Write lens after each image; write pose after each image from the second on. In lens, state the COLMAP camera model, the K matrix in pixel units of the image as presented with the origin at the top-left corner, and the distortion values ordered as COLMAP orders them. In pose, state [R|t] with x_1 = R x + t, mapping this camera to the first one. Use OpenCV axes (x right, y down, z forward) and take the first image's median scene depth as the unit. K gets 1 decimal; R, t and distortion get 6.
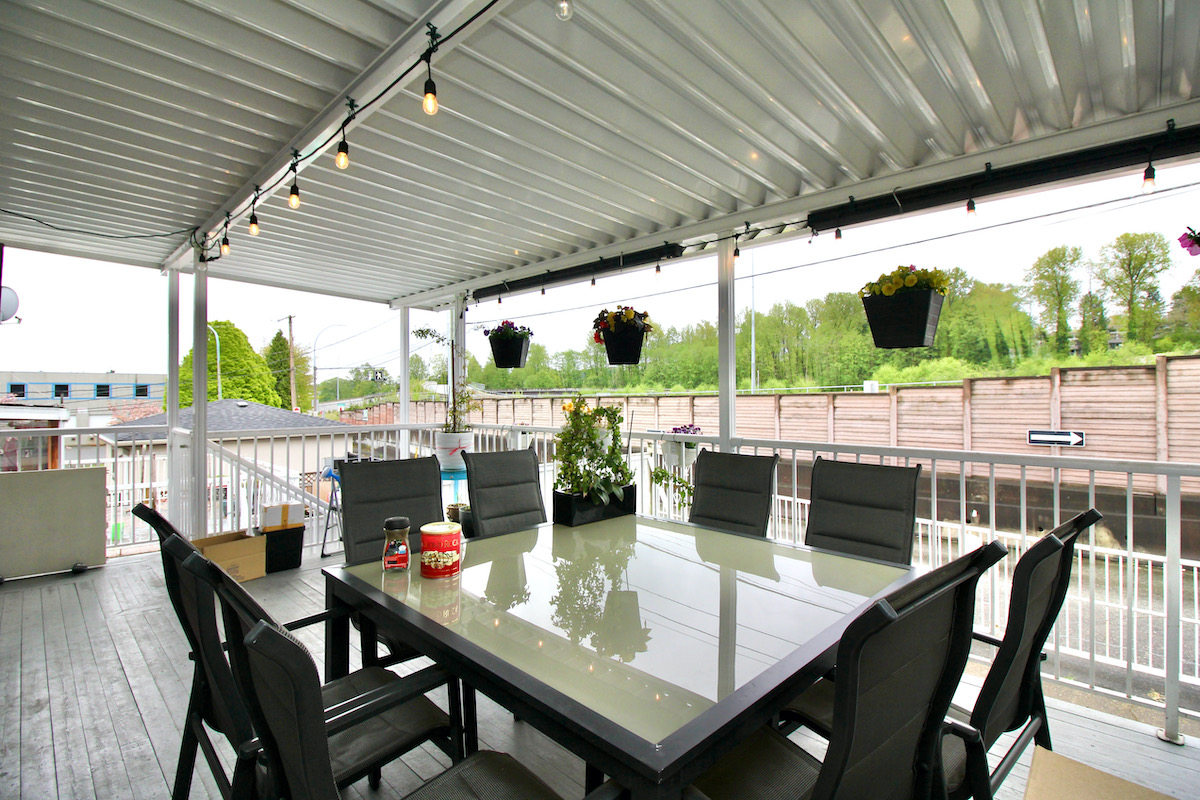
lens RADIAL K [[564.4, 0, 593.9], [0, 564.4, 395.2], [0, 0, 1]] dist [-0.011321, -0.001068]
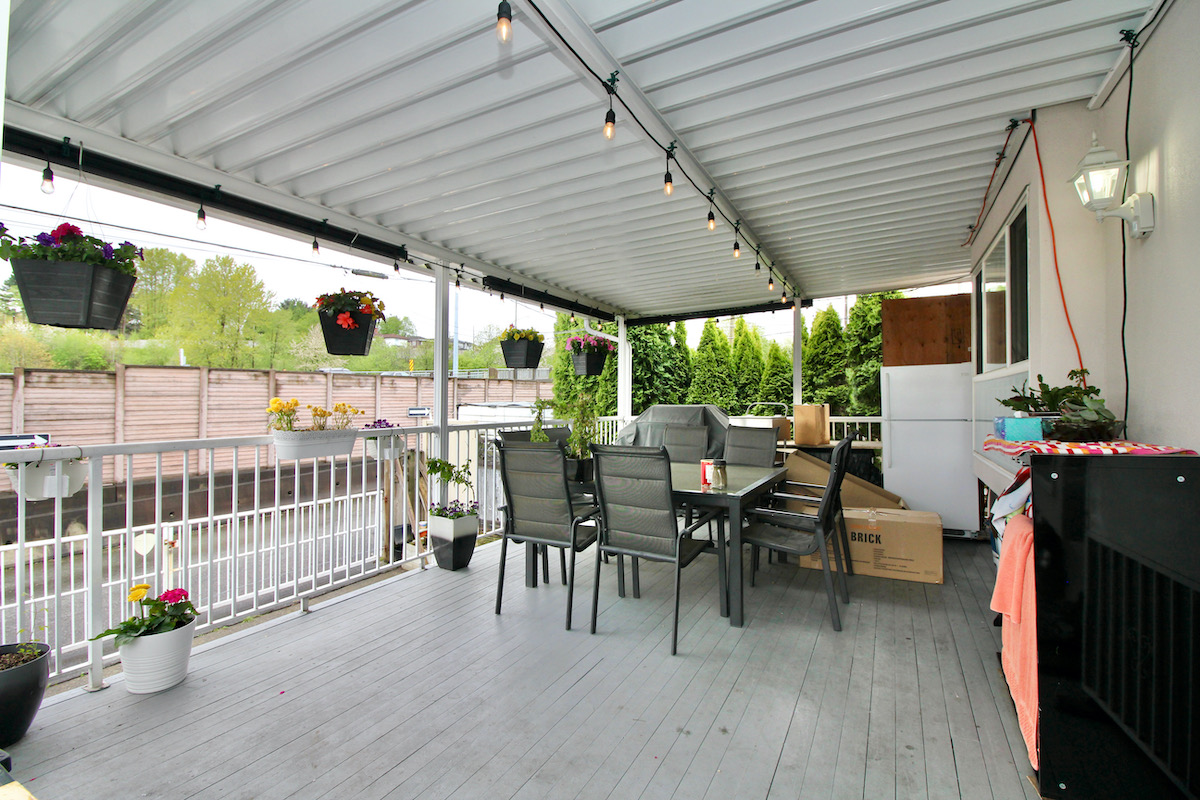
lens RADIAL K [[564.4, 0, 594.7], [0, 564.4, 401.4], [0, 0, 1]] dist [-0.011321, -0.001068]
pose [[-0.302332, -0.002205, 0.953200, -0.387204], [-0.004630, 0.999989, 0.000844, 0.002389], [-0.953191, -0.004158, -0.302339, 0.402985]]
